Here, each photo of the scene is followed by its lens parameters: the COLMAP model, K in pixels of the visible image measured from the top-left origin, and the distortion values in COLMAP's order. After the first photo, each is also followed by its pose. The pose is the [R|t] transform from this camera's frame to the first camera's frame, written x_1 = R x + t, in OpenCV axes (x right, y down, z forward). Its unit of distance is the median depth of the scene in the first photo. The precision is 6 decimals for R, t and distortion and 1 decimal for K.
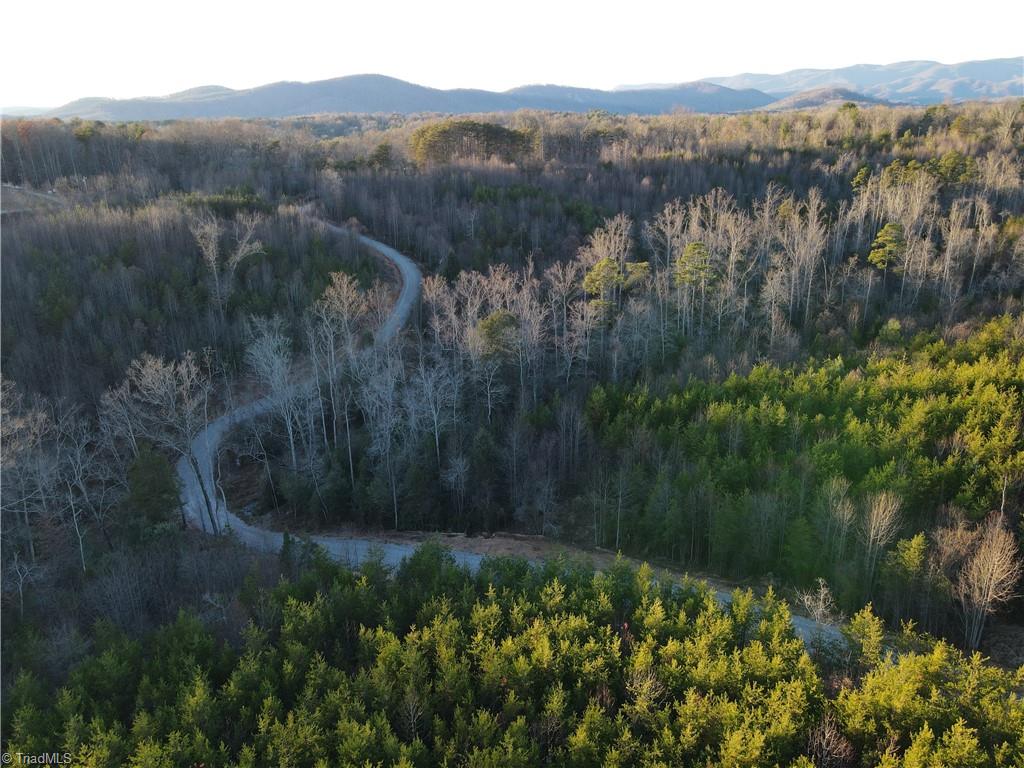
lens RADIAL K [[767.7, 0, 511.0], [0, 767.7, 380.4], [0, 0, 1]] dist [0.033447, 0.009732]
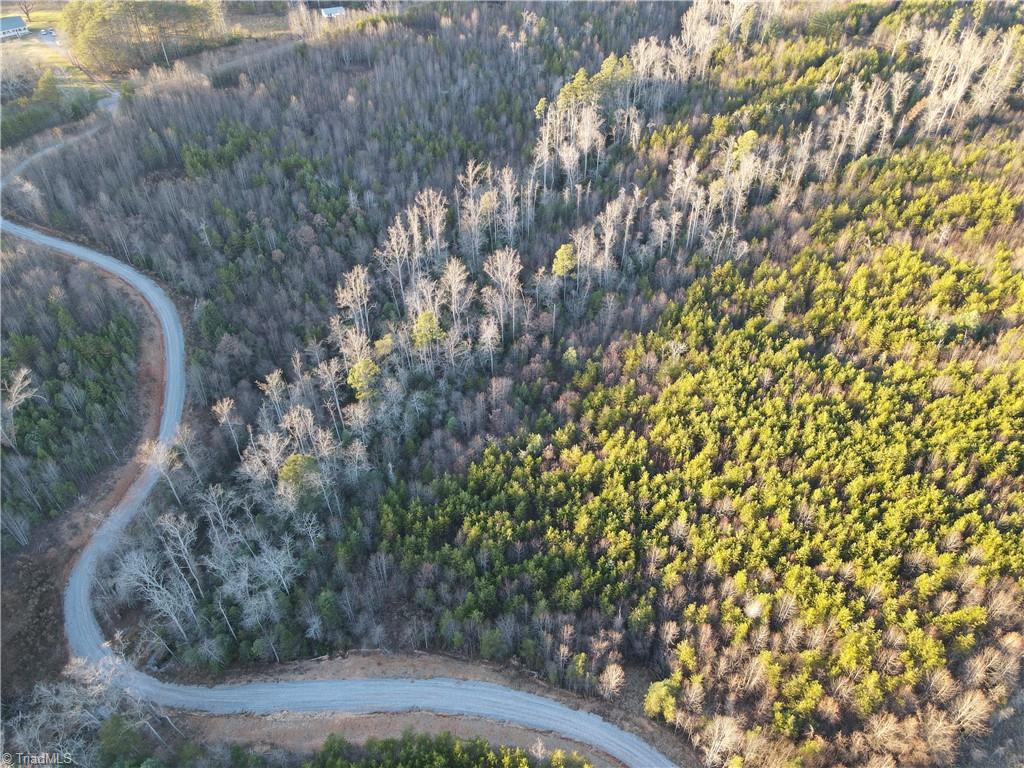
lens RADIAL K [[767.7, 0, 511.0], [0, 767.7, 380.4], [0, 0, 1]] dist [0.033447, 0.009732]
pose [[0.930083, -0.189989, 0.314404, -0.076298], [0.108391, 0.959699, 0.259286, -0.589463], [-0.350994, -0.207079, 0.913193, -0.345242]]
